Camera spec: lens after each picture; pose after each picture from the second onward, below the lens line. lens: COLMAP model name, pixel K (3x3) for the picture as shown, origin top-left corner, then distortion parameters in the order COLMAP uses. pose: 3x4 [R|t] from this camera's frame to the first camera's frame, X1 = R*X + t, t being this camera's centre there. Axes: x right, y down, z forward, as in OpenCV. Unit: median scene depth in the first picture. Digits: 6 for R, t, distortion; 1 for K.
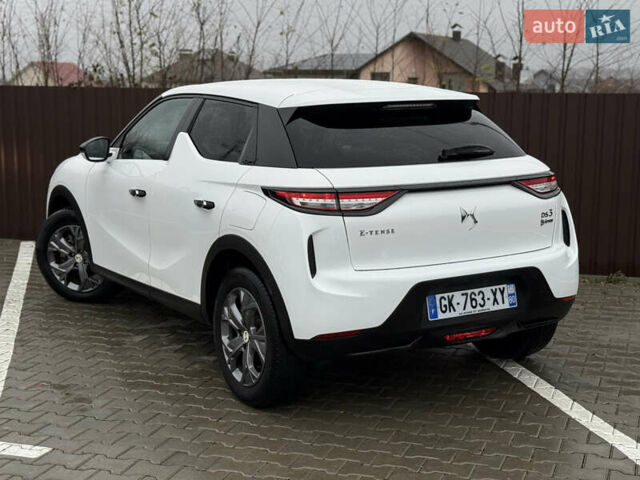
lens RADIAL K [[1040.1, 0, 320.0], [0, 1040.1, 240.0], [0, 0, 1]] dist [0.143064, -0.048190]
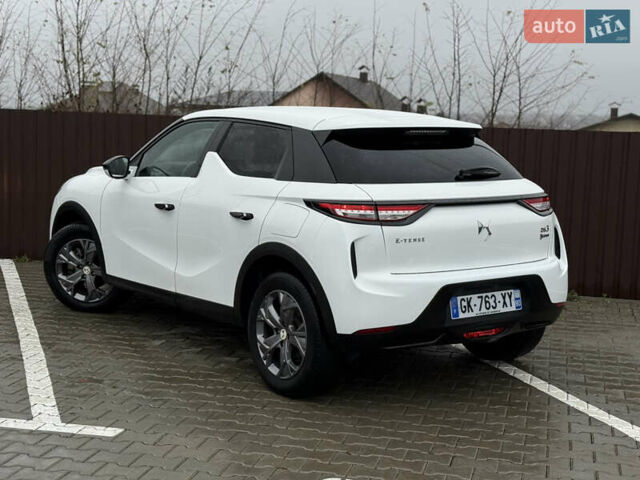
lens RADIAL K [[1040.1, 0, 320.0], [0, 1040.1, 240.0], [0, 0, 1]] dist [0.143064, -0.048190]
pose [[0.994919, 0.015684, 0.099448, -0.140537], [-0.012126, 0.999268, -0.036286, 0.031212], [-0.099945, 0.034895, 0.994381, -0.110511]]
